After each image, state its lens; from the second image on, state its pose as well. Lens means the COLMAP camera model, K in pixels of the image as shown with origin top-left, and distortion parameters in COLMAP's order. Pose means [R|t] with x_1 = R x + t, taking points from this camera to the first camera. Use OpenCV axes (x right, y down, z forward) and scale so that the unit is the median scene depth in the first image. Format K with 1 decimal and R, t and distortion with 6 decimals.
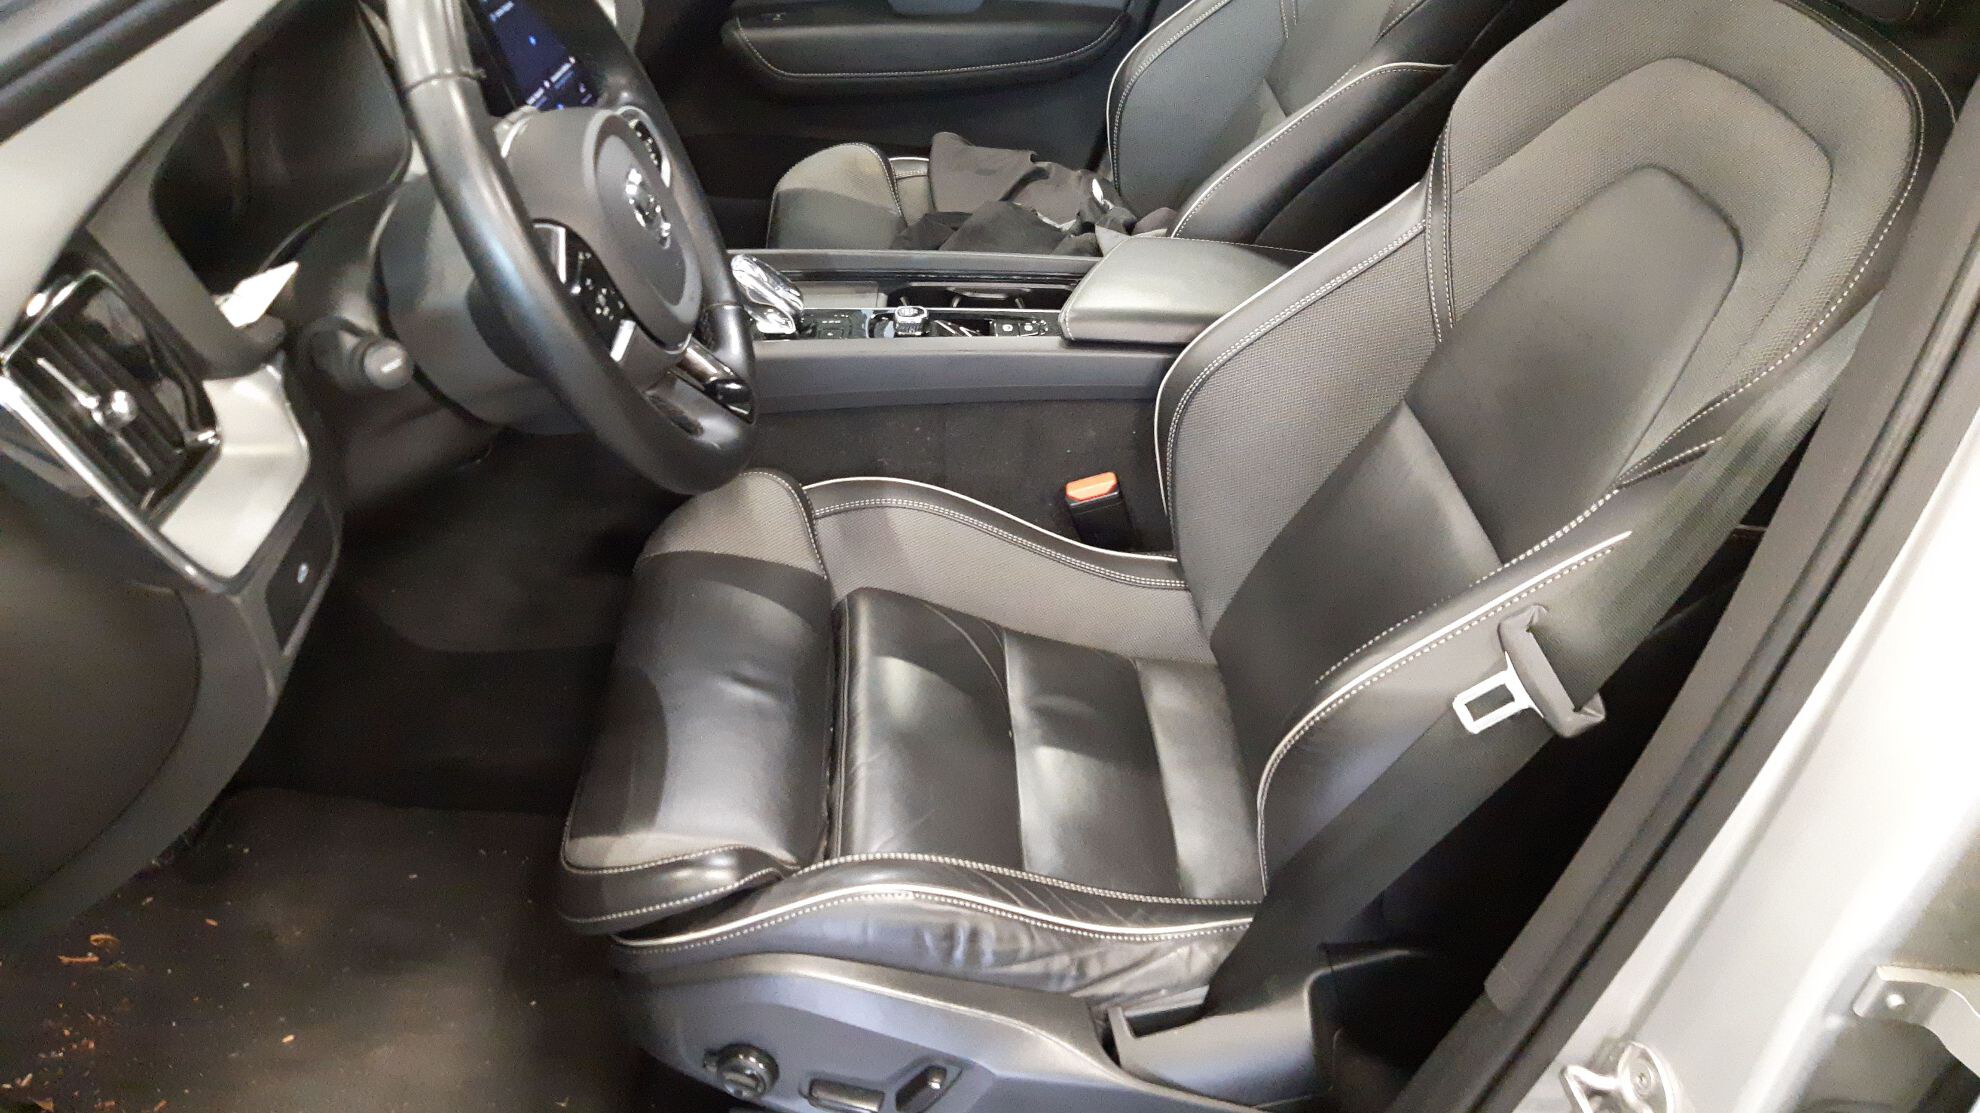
lens RADIAL K [[1589.2, 0, 1001.7], [0, 1589.2, 562.4], [0, 0, 1]] dist [0.077465, -0.148204]
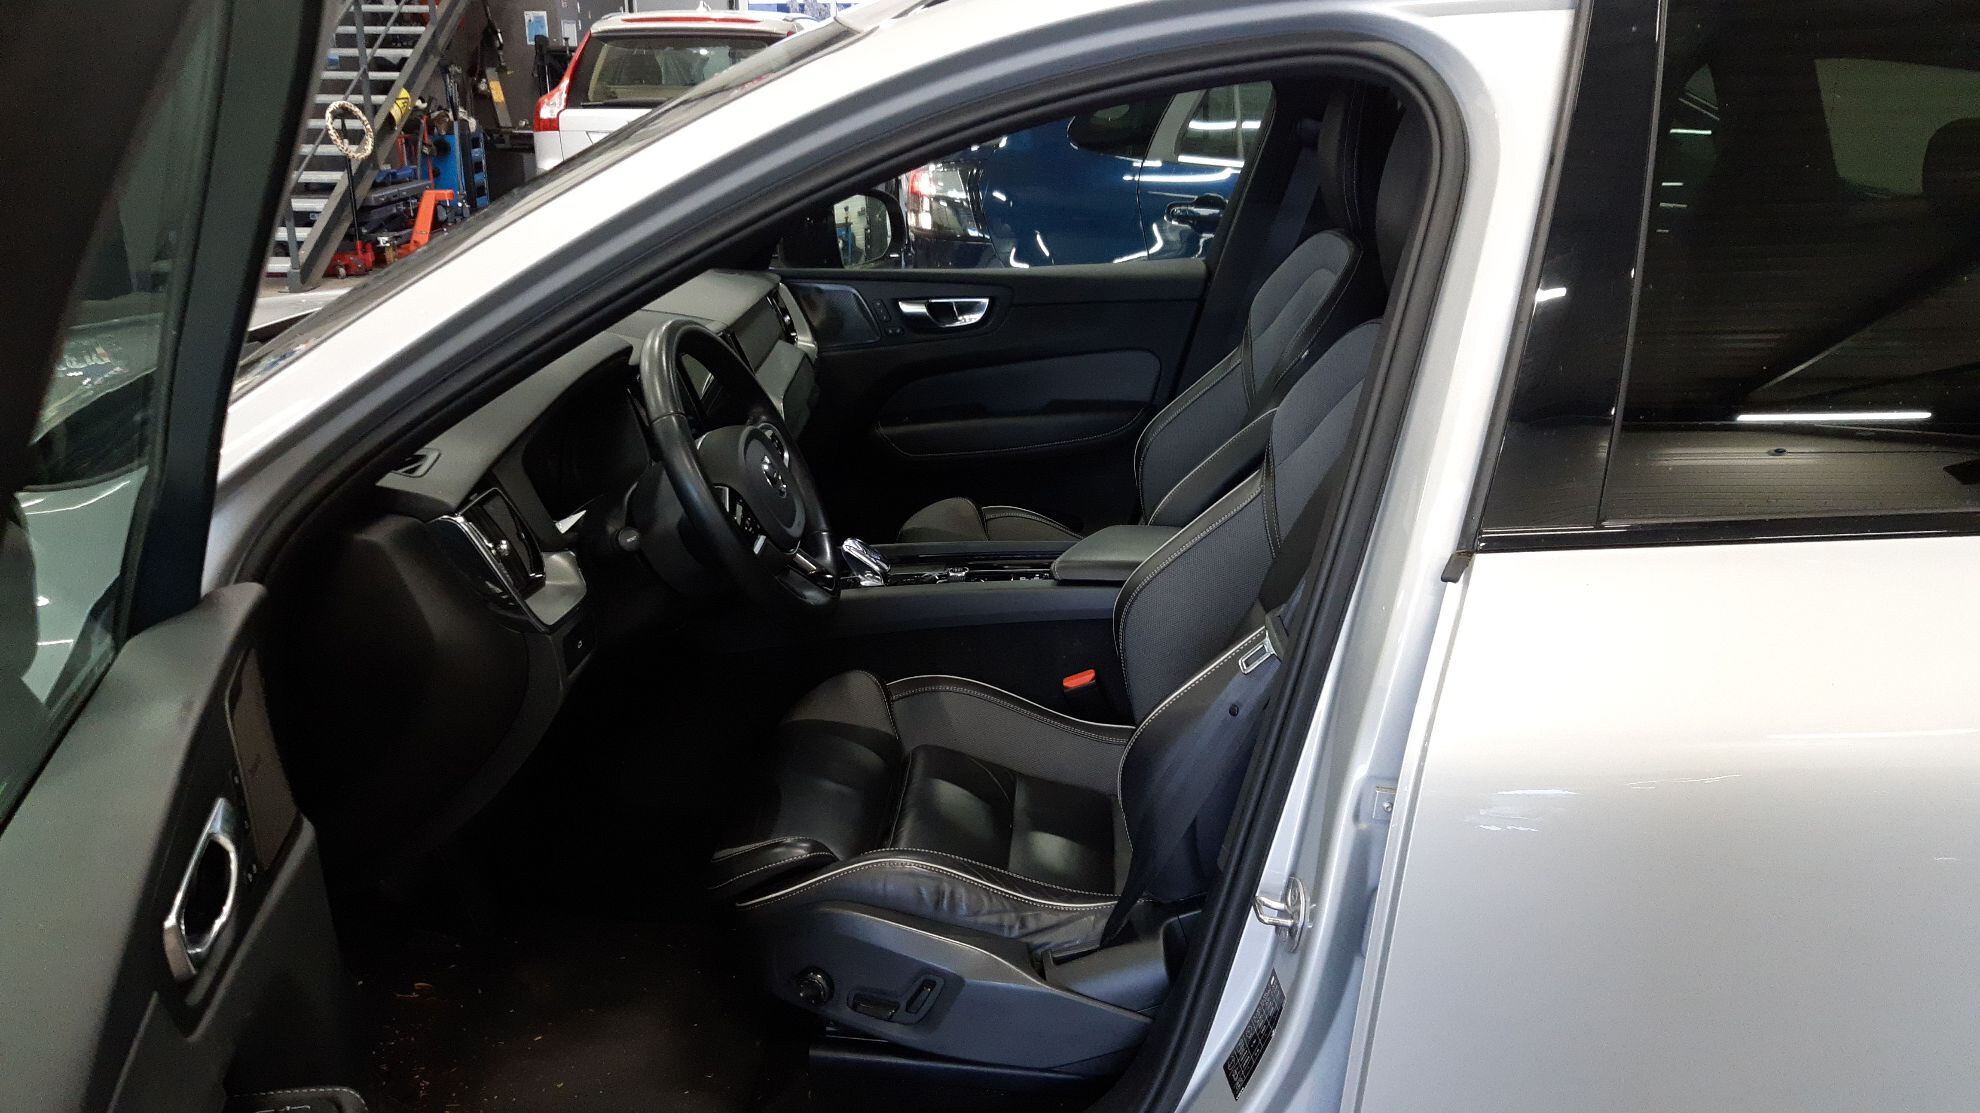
lens RADIAL K [[1589.2, 0, 986.7], [0, 1589.2, 562.9], [0, 0, 1]] dist [0.077465, -0.148204]
pose [[0.989109, -0.036318, -0.142633, 0.252554], [-0.004813, 0.960578, -0.277968, 0.351367], [0.147105, 0.275627, 0.949942, -0.606580]]
